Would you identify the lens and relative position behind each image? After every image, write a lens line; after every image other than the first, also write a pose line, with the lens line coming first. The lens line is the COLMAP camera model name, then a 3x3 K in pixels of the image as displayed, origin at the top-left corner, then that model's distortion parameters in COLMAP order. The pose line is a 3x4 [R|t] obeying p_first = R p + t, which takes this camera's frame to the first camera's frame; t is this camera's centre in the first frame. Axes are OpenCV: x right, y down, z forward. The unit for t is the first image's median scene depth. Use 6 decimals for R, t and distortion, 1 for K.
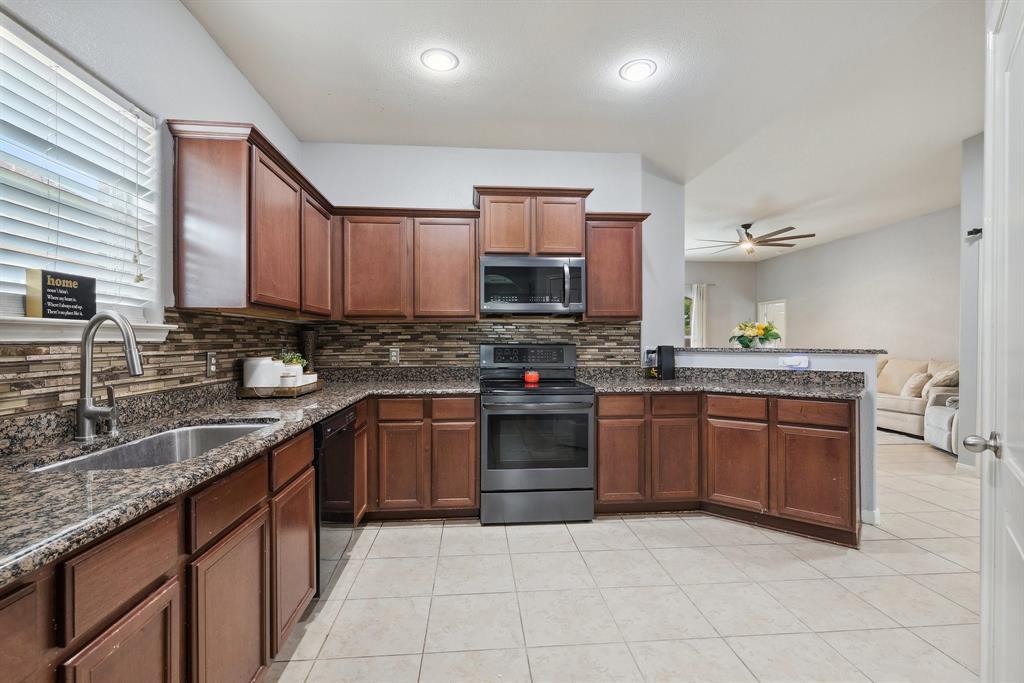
lens RADIAL K [[456.8, 0, 502.1], [0, 456.8, 340.2], [0, 0, 1]] dist [-0.002694, -0.000577]
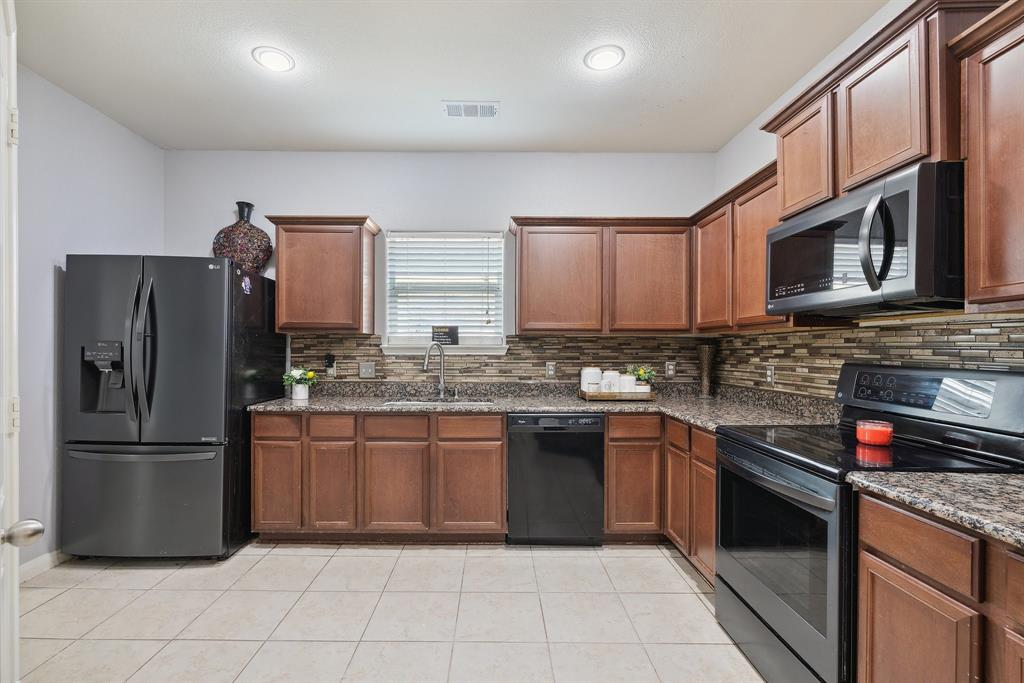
lens RADIAL K [[456.8, 0, 502.1], [0, 456.8, 340.2], [0, 0, 1]] dist [-0.002694, -0.000577]
pose [[-0.063592, -0.017660, -0.997820, 0.792055], [-0.000149, 0.999844, -0.017686, -0.016976], [0.997976, -0.000976, -0.063585, 0.827573]]
